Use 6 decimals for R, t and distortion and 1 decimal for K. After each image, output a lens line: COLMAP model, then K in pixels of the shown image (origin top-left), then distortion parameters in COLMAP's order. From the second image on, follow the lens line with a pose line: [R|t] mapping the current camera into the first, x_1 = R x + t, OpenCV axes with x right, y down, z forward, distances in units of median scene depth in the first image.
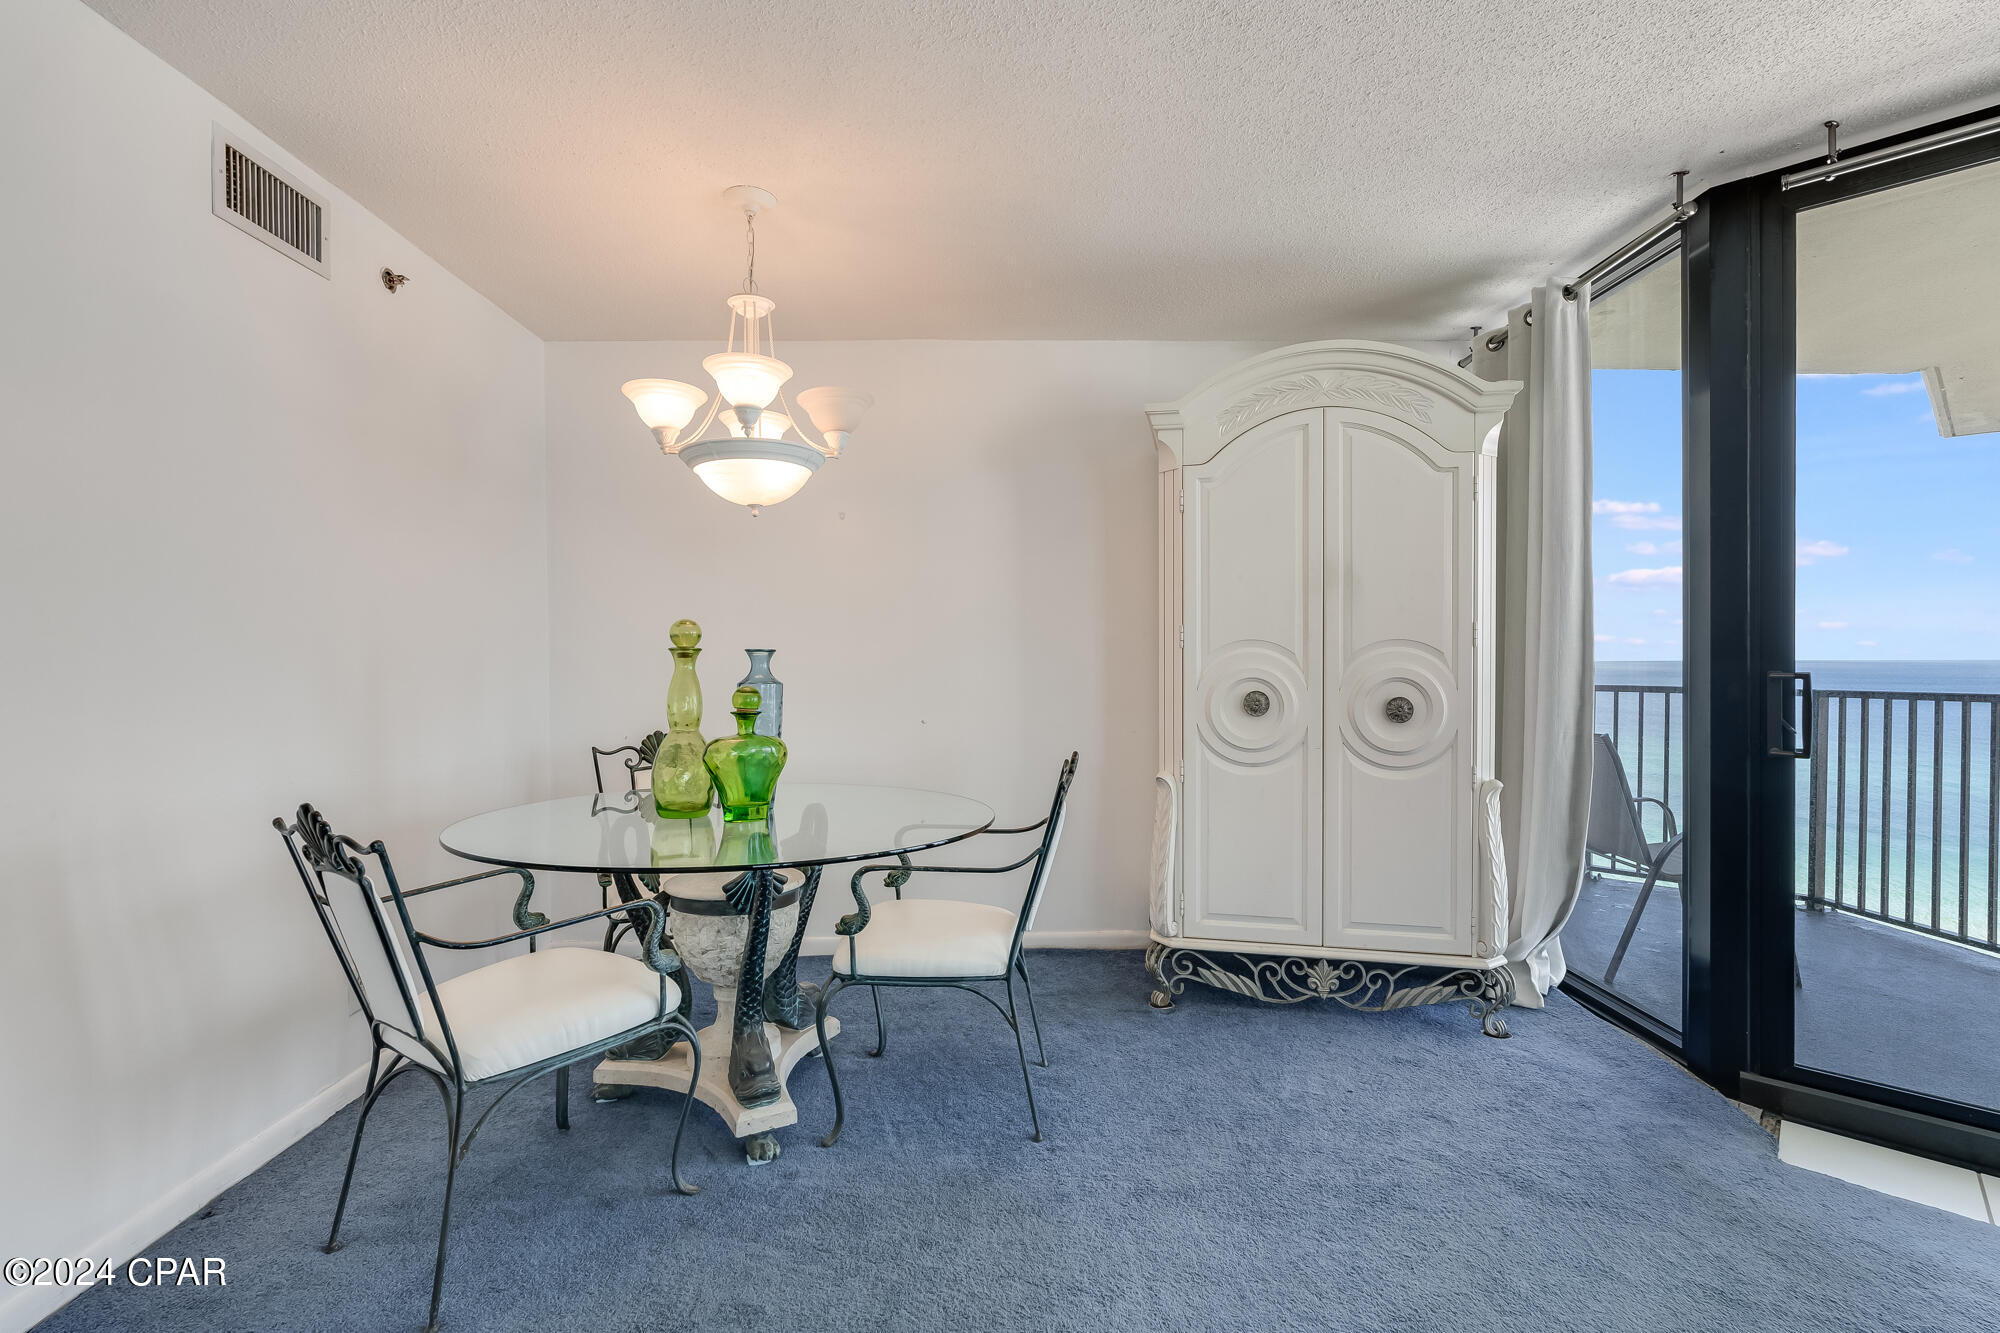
lens RADIAL K [[892.0, 0, 1007.2], [0, 892.0, 665.9], [0, 0, 1]] dist [0.000145, -0.001468]
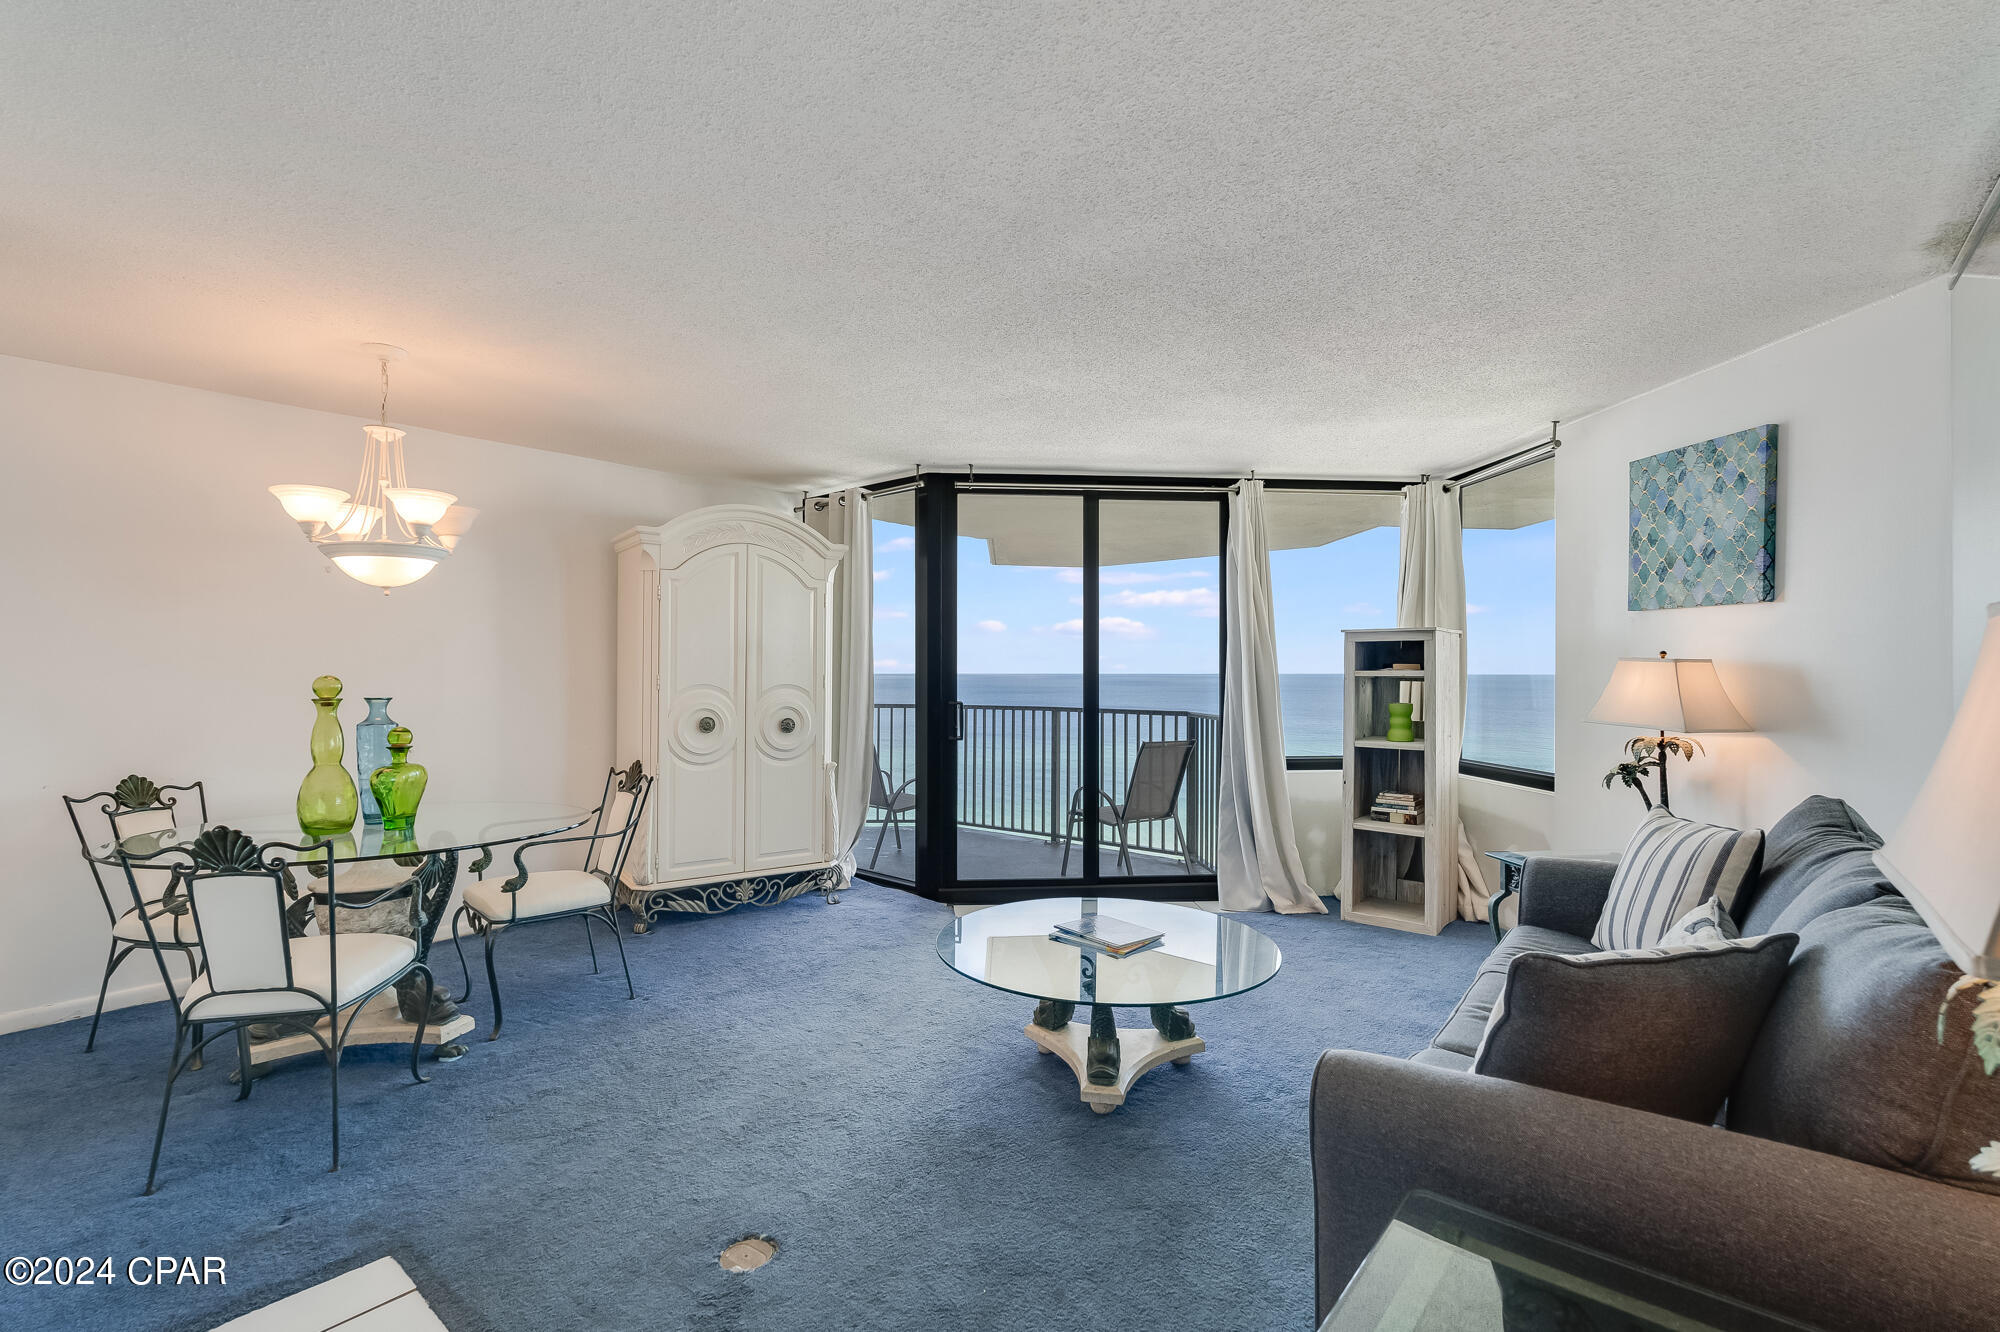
lens RADIAL K [[892.0, 0, 1002.3], [0, 892.0, 668.3], [0, 0, 1]] dist [0.000145, -0.001468]
pose [[0.669147, 0.008194, 0.743085, -0.555588], [0.001088, 0.999927, -0.012006, -0.039163], [-0.743130, 0.008843, 0.669089, -0.454942]]
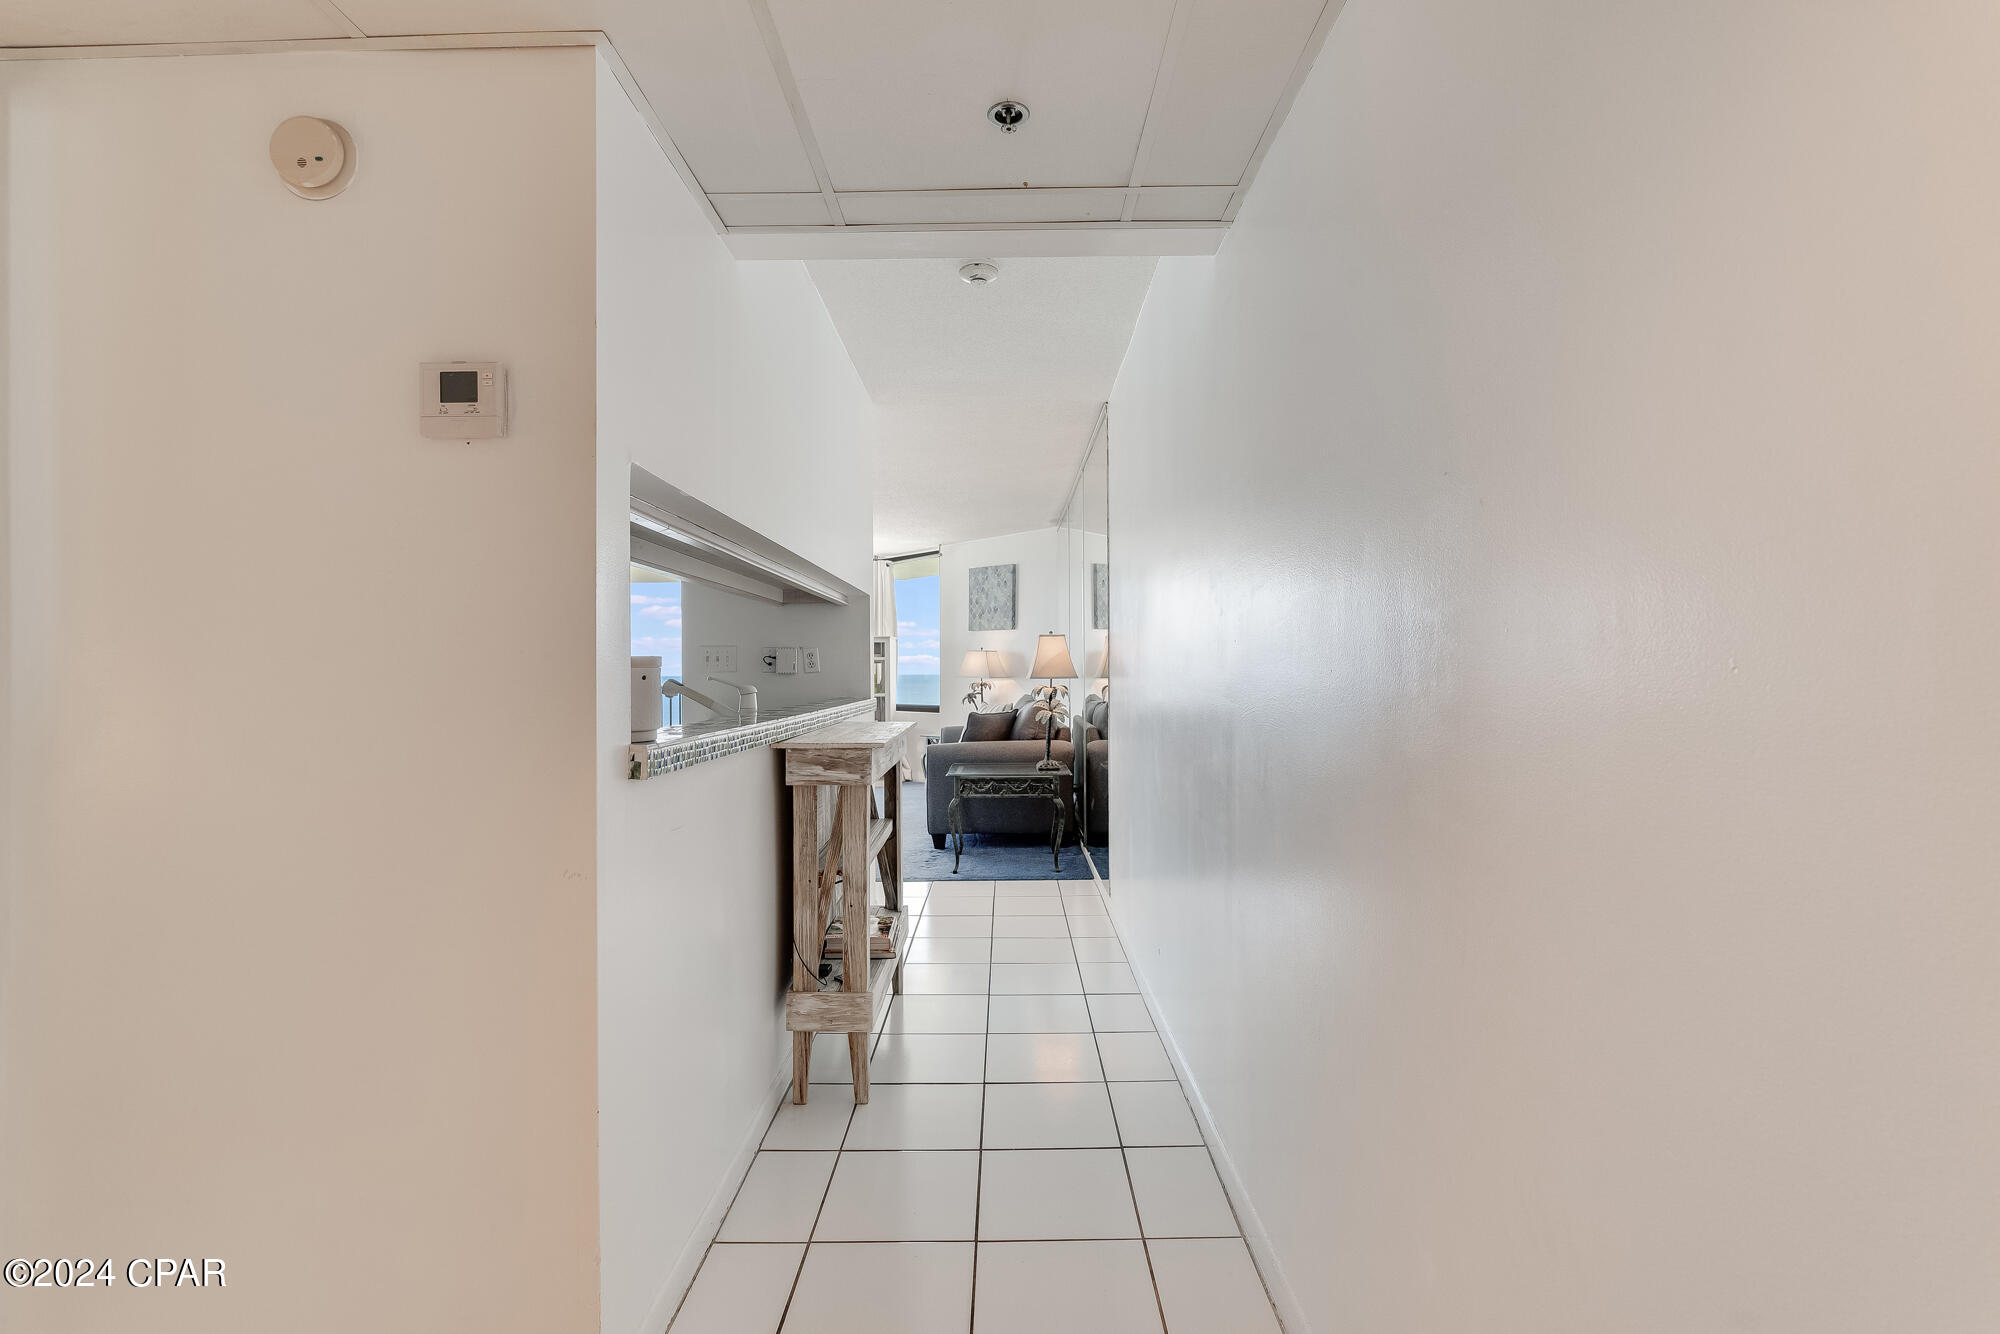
lens RADIAL K [[892.0, 0, 998.8], [0, 892.0, 668.6], [0, 0, 1]] dist [0.000145, -0.001468]
pose [[0.041386, 0.009374, 0.999099, -2.078296], [0.015145, 0.999835, -0.010008, 0.026544], [-0.999028, 0.015545, 0.041237, -0.494490]]
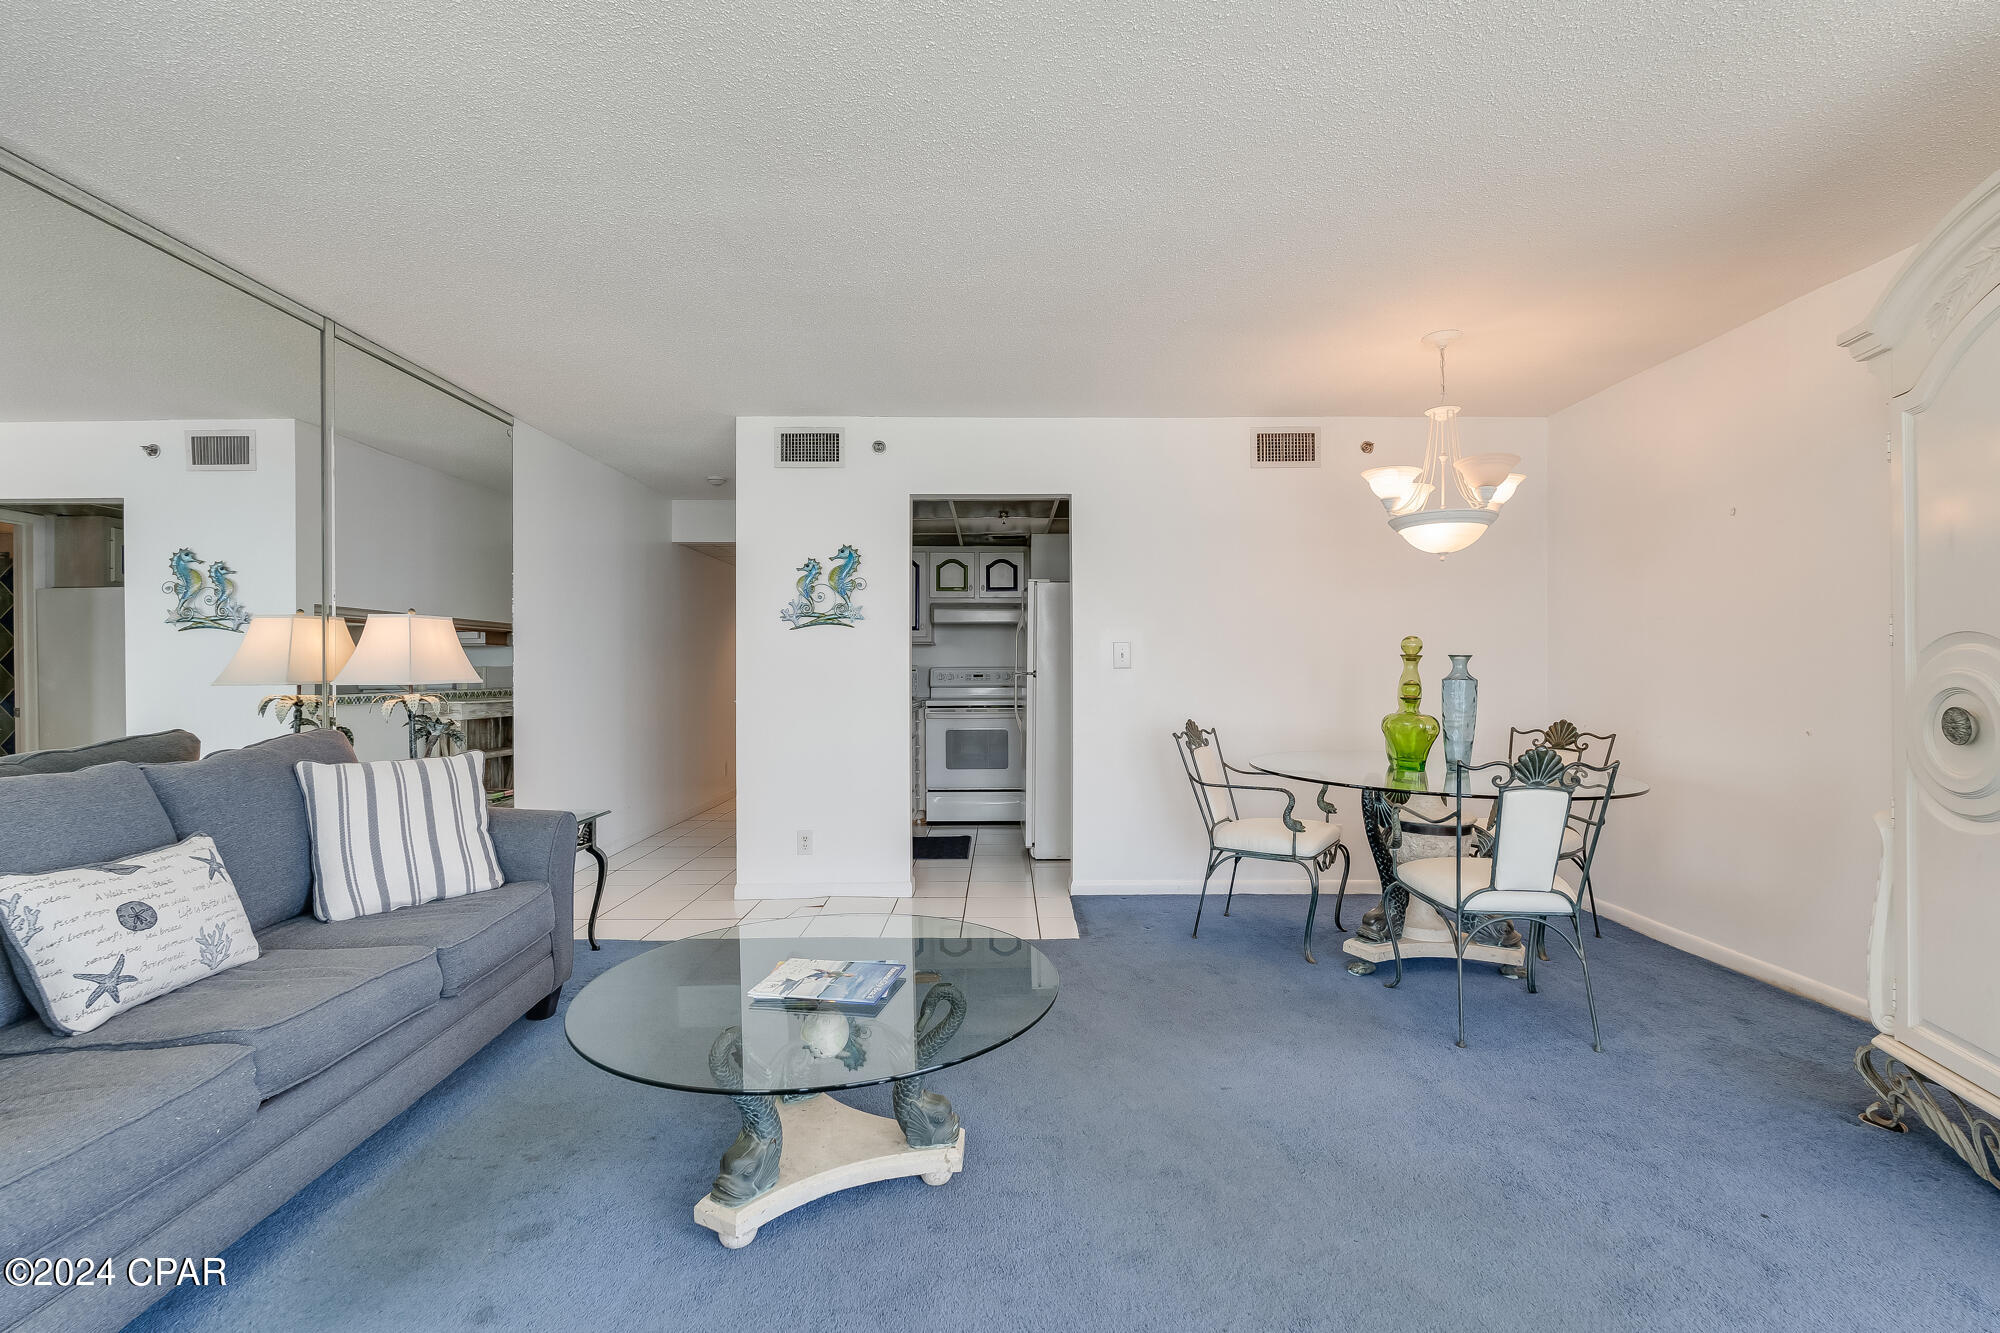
lens RADIAL K [[892.0, 0, 1001.3], [0, 892.0, 673.6], [0, 0, 1]] dist [0.000145, -0.001468]
pose [[-0.032035, 0.010747, -0.999429, 0.992435], [-0.005756, 0.999924, 0.010937, -0.000672], [0.999470, 0.006103, -0.031971, 0.299421]]
